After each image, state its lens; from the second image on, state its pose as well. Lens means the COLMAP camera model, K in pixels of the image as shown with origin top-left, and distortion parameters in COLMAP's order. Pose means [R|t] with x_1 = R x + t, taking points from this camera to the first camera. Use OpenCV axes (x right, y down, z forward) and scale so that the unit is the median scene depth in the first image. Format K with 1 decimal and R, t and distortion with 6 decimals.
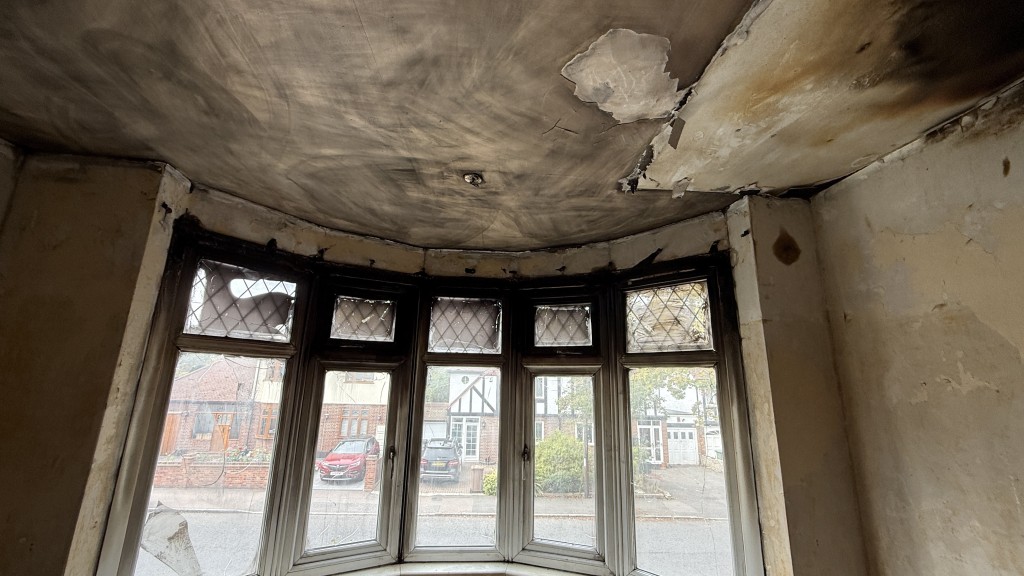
lens RADIAL K [[406.8, 0, 509.4], [0, 406.8, 286.9], [0, 0, 1]] dist [0.000054, -0.000353]
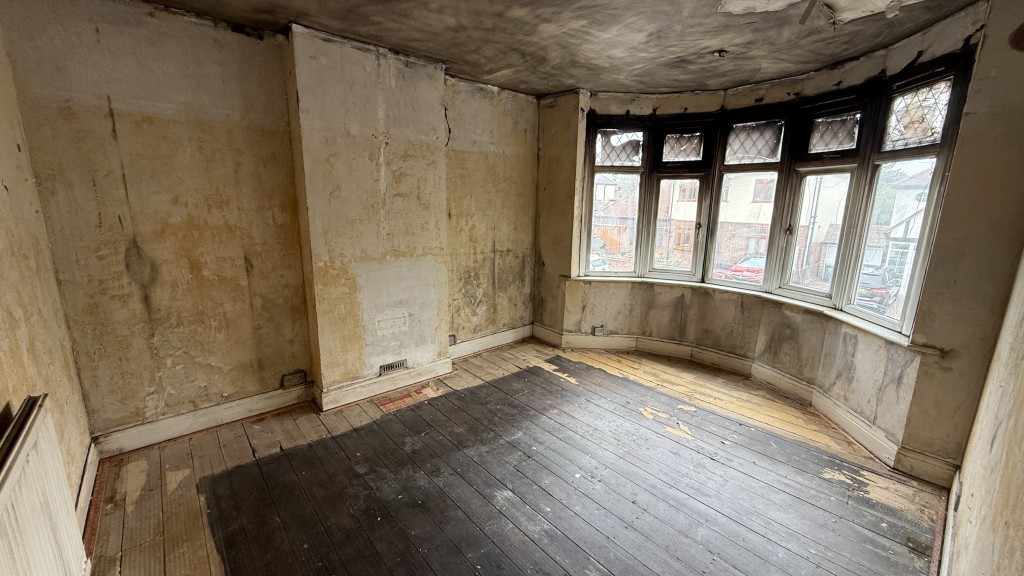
lens RADIAL K [[406.8, 0, 510.0], [0, 406.8, 287.7], [0, 0, 1]] dist [0.000054, -0.000353]
pose [[0.595764, 0.153965, -0.788264, 0.748216], [0.188474, 0.927247, 0.323559, -0.071756], [0.780732, -0.341332, 0.523402, -0.737777]]
